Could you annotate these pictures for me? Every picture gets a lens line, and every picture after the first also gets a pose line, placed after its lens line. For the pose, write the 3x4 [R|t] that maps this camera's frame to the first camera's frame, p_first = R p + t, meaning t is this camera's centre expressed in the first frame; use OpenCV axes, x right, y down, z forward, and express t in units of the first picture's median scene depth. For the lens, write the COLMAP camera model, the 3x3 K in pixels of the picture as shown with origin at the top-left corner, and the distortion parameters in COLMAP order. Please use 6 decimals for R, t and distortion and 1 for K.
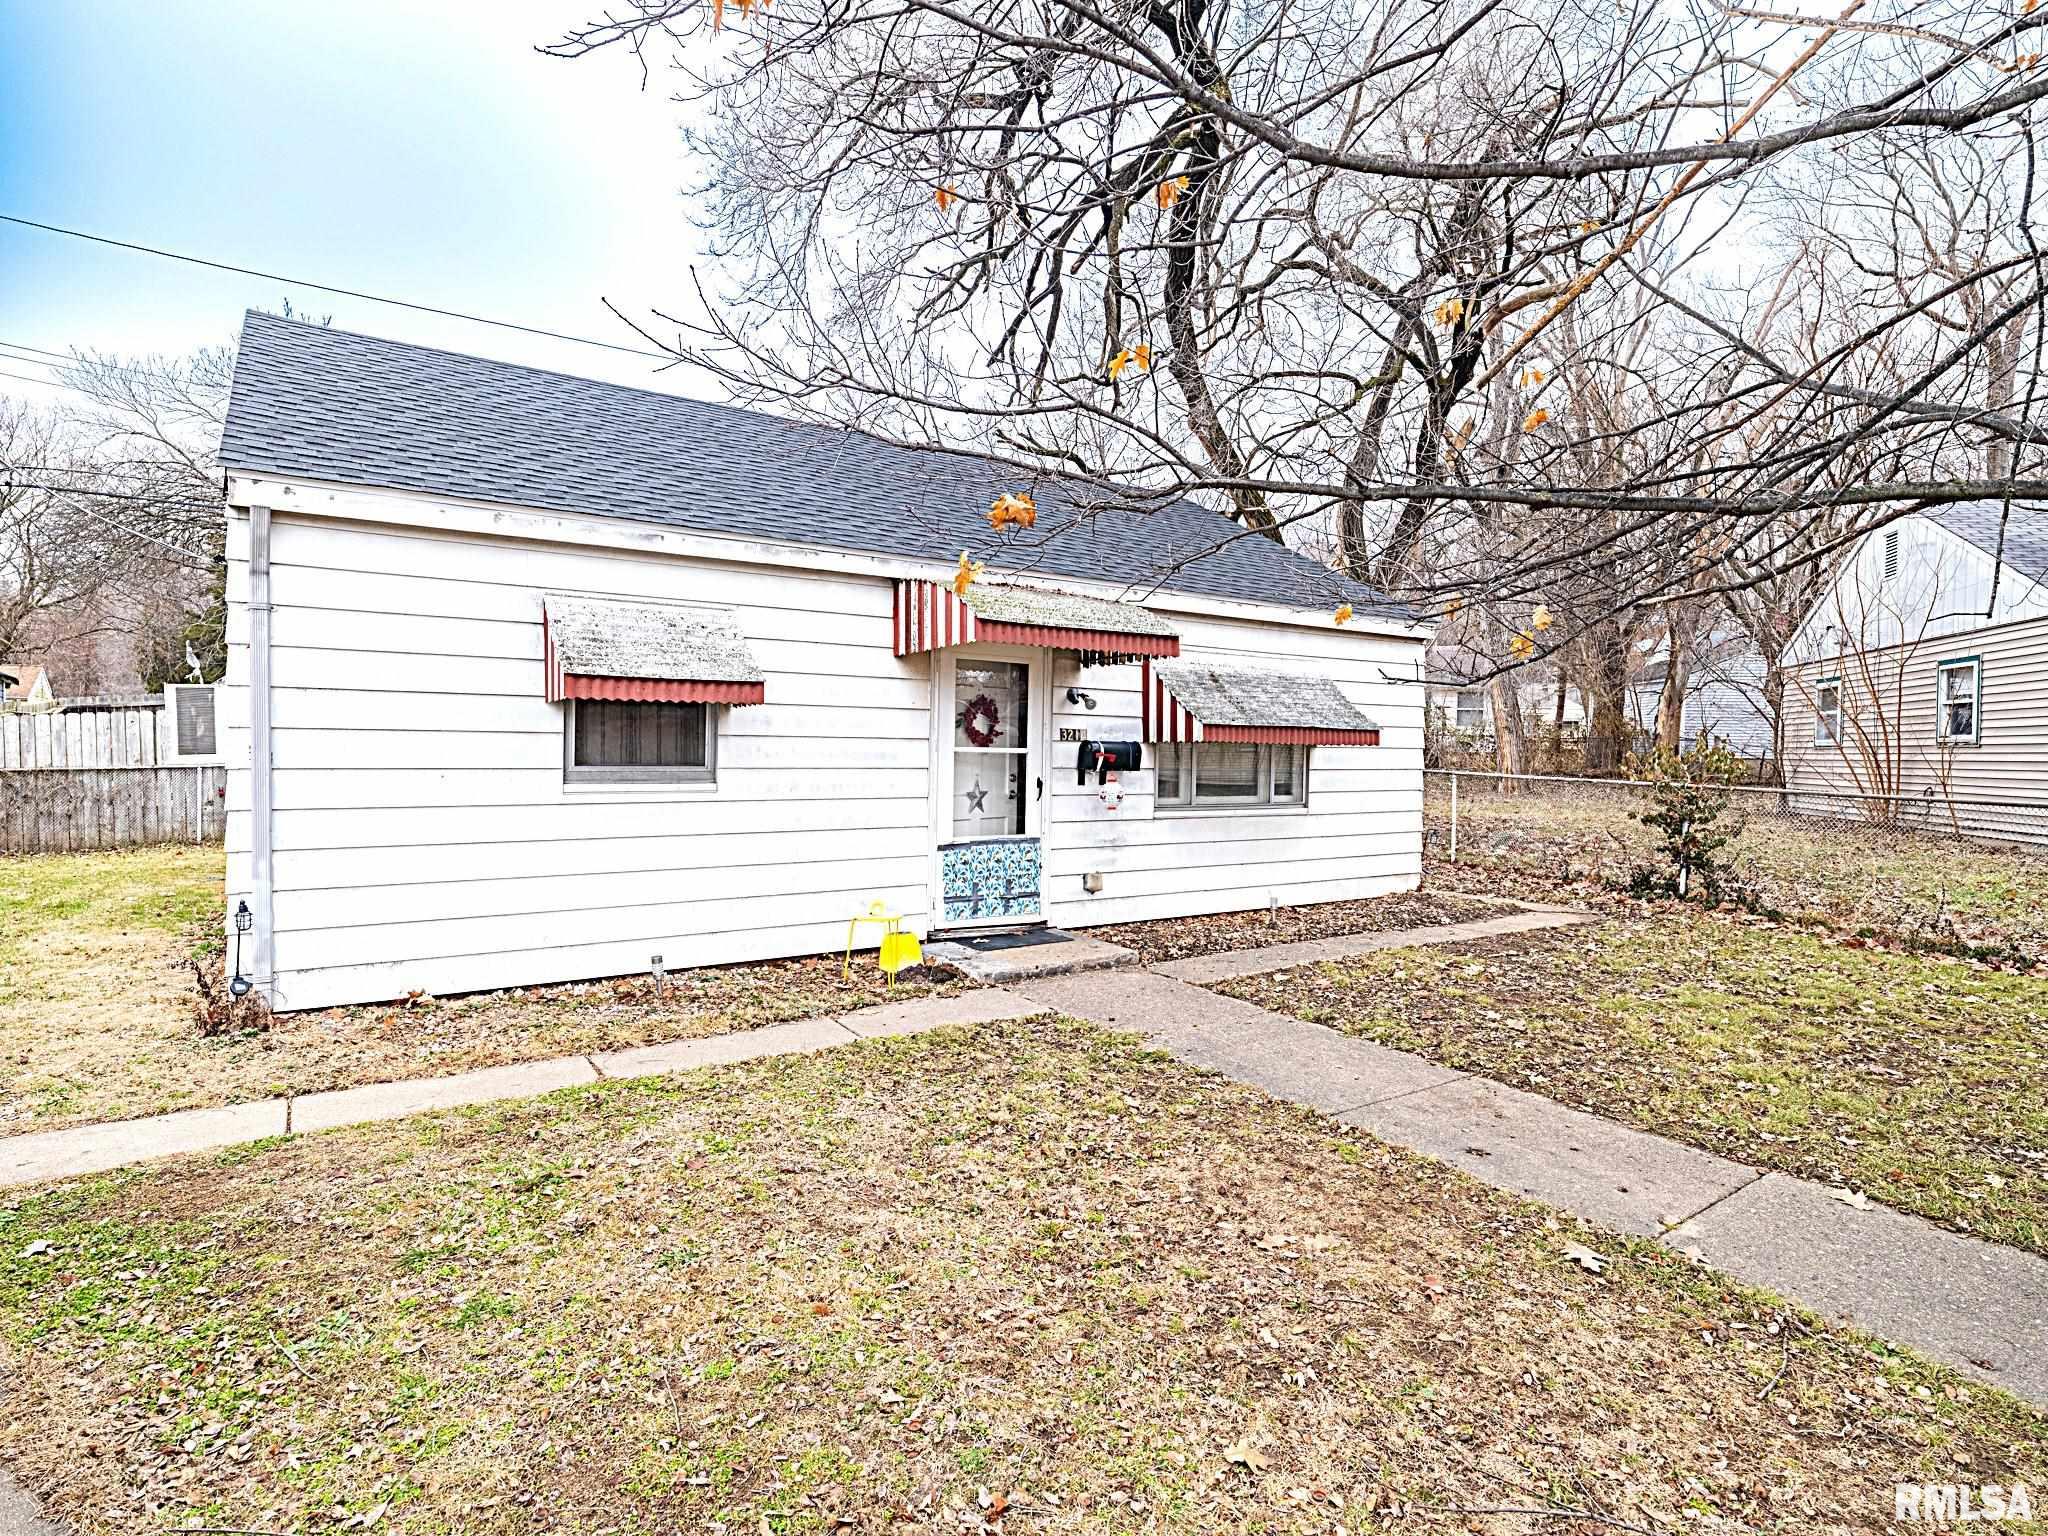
lens RADIAL K [[1067.4, 0, 1066.3], [0, 1067.4, 768.0], [0, 0, 1]] dist [0.000741, 0.000137]
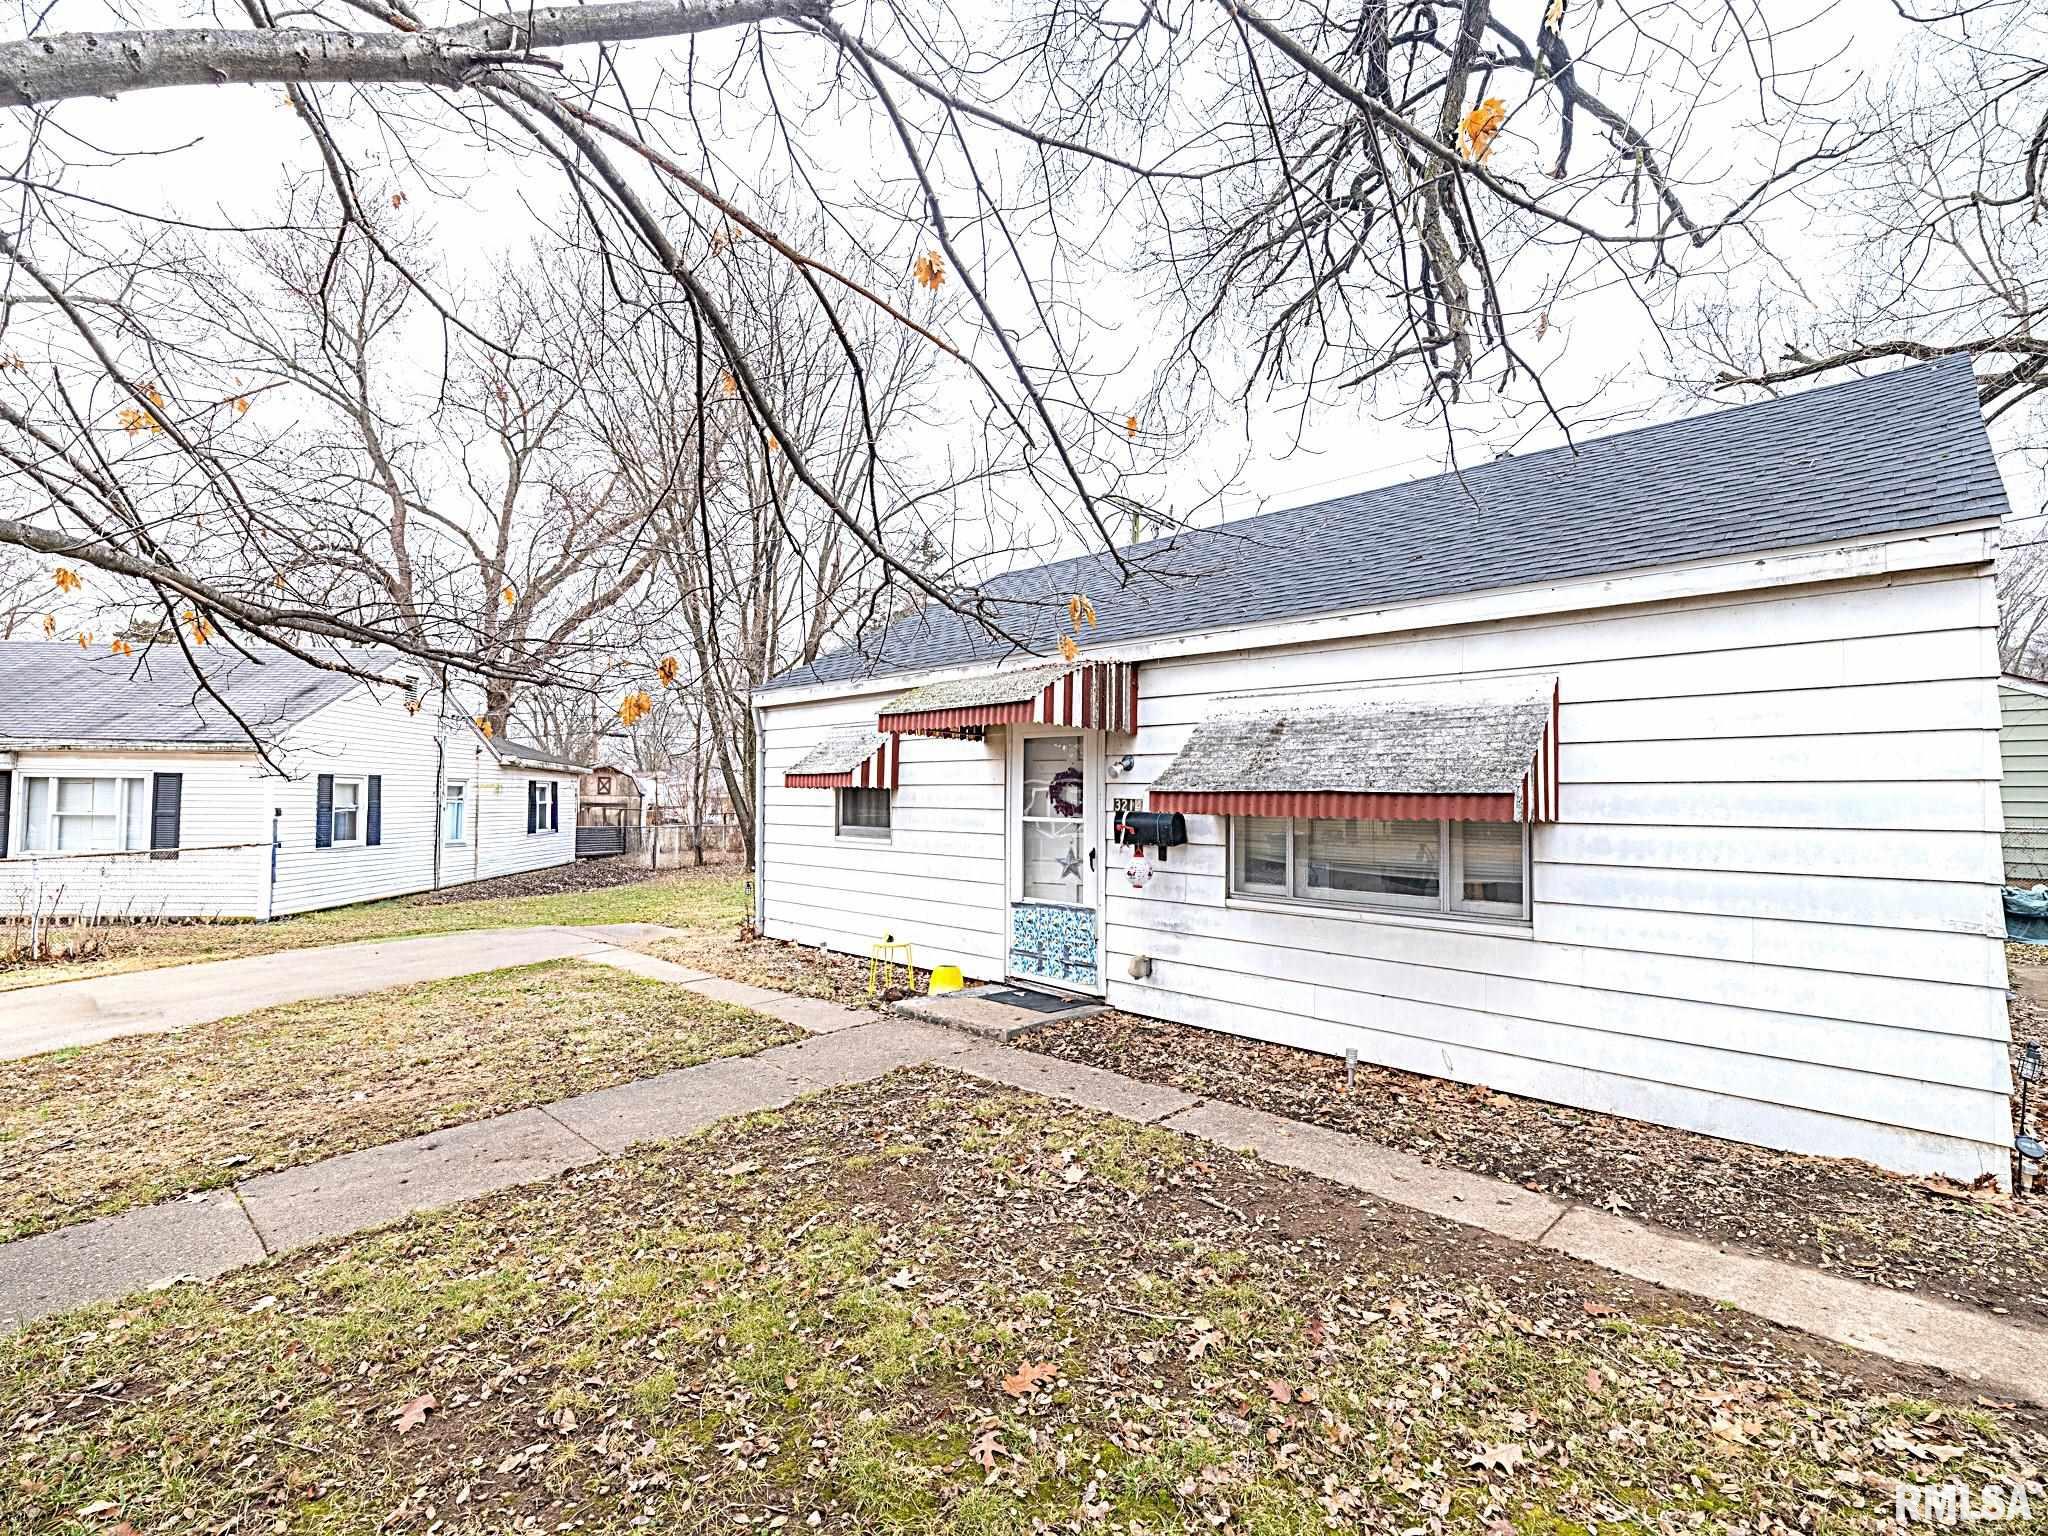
lens RADIAL K [[986.6, 0, 1024.0], [0, 986.6, 768.0], [0, 0, 1]] dist [-0.001386, -0.000024]
pose [[0.155326, -0.042109, -0.986965, 0.903017], [-0.025862, 0.998575, -0.046674, -0.021876], [0.987525, 0.032774, 0.154016, 0.816502]]
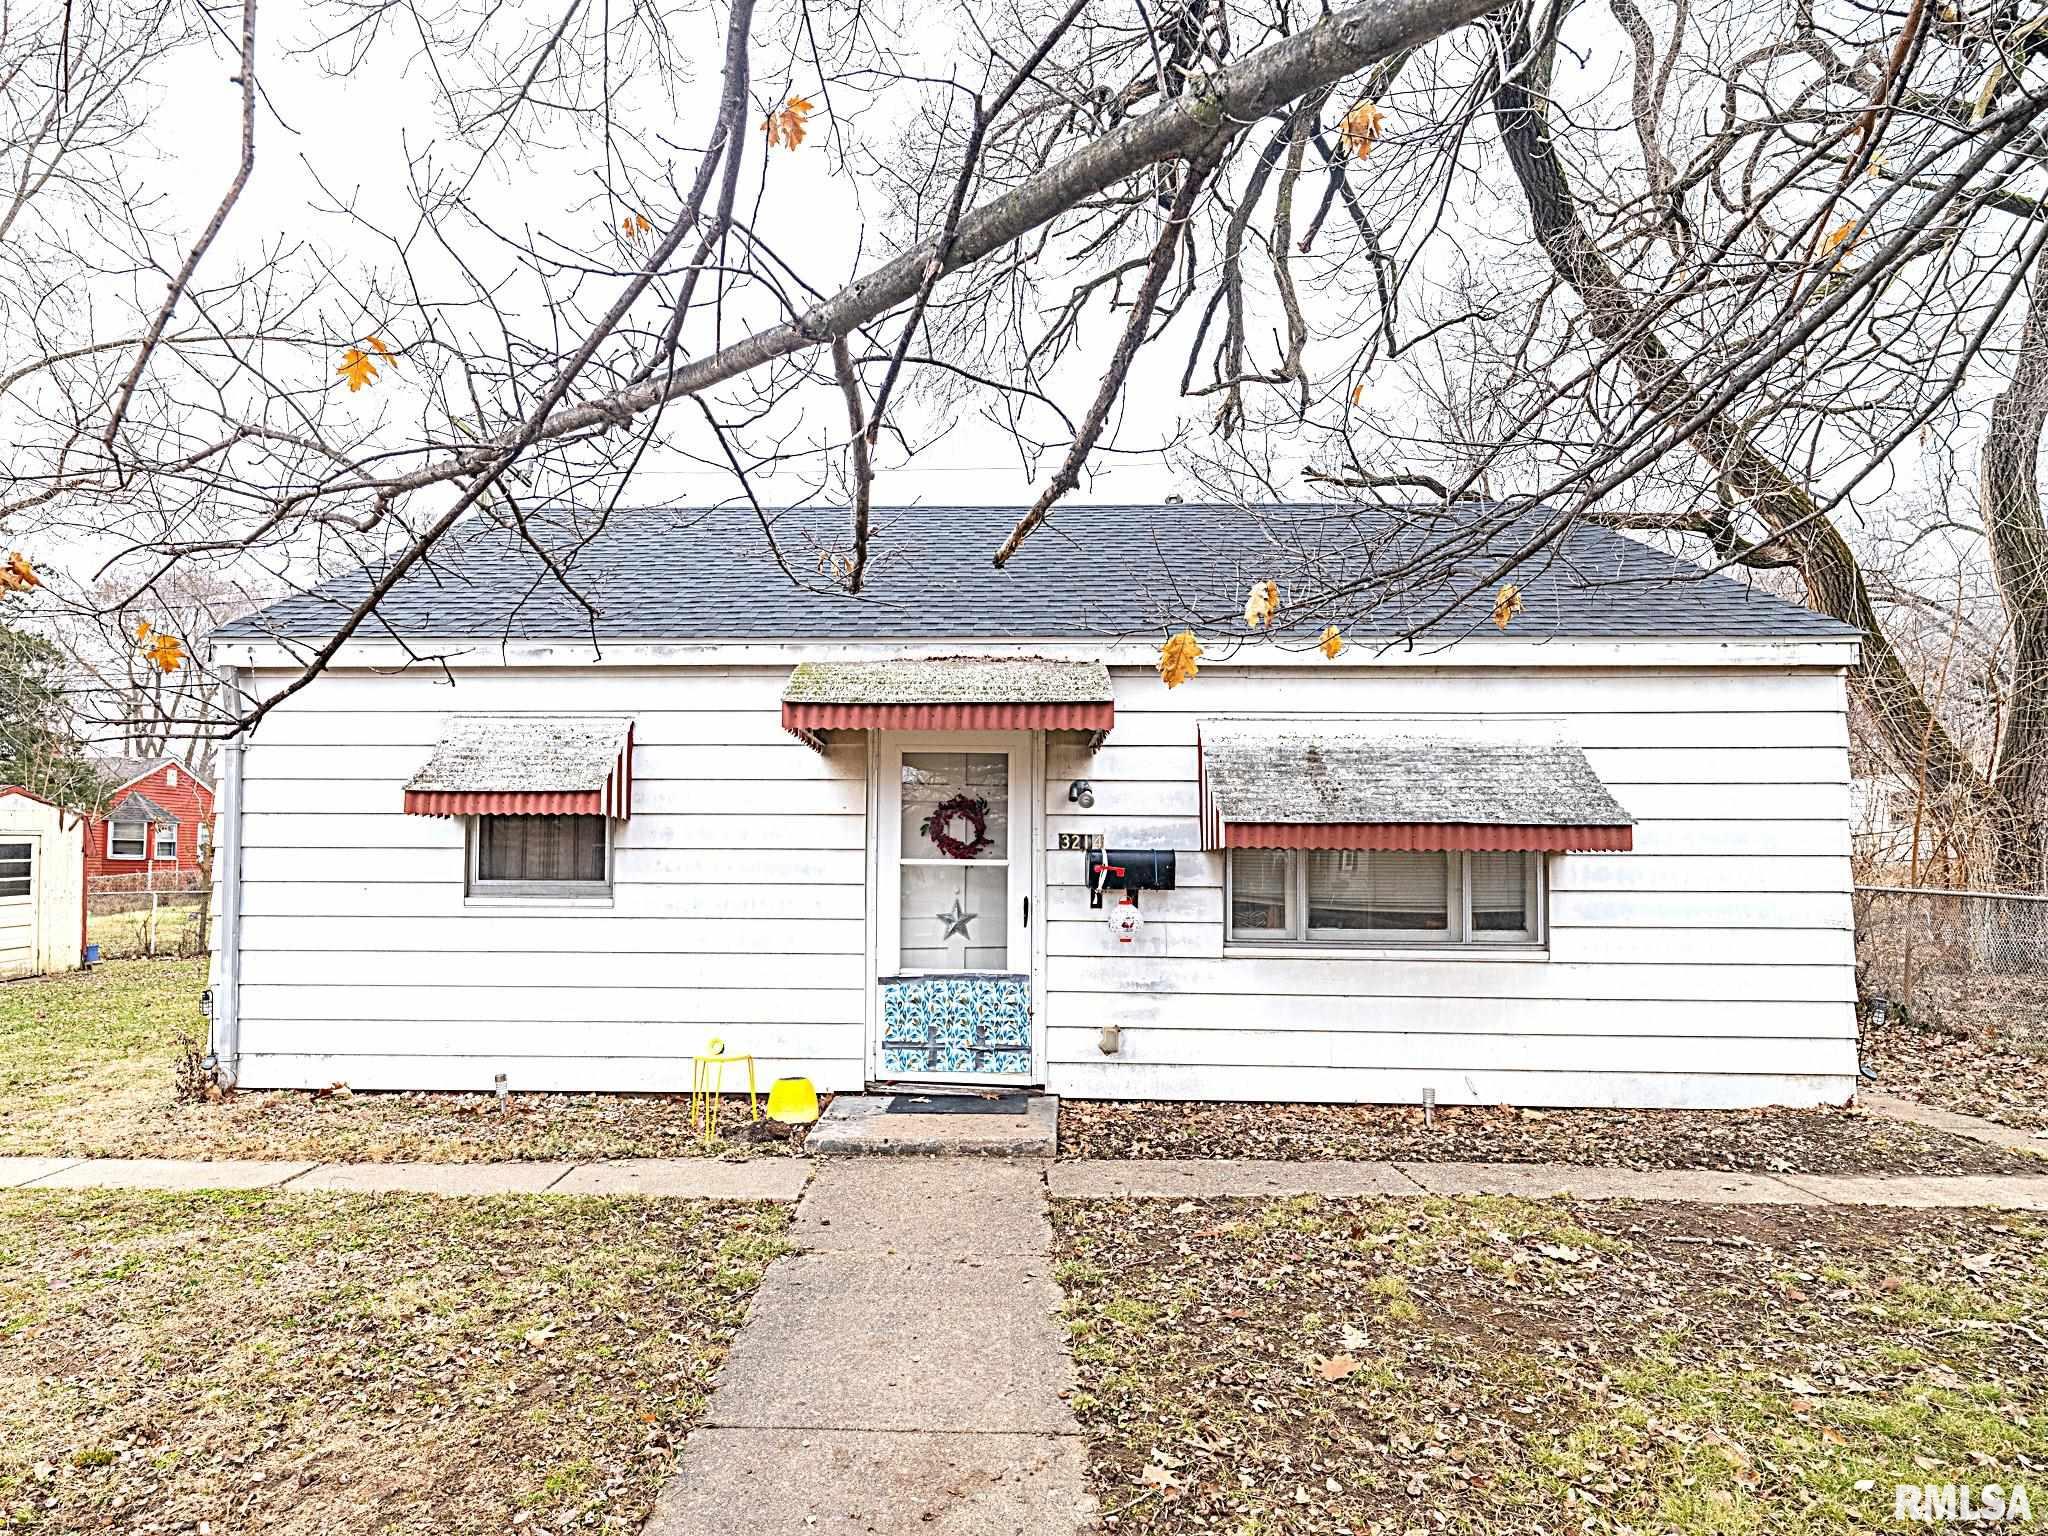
lens RADIAL K [[1165.6, 0, 1026.9], [0, 1165.6, 812.7], [0, 0, 1]] dist [0.000877, -0.000764]
pose [[0.796141, -0.035494, -0.604070, 0.506158], [-0.005818, 0.997783, -0.066295, 0.003793], [0.605084, 0.056295, 0.794169, 0.331065]]
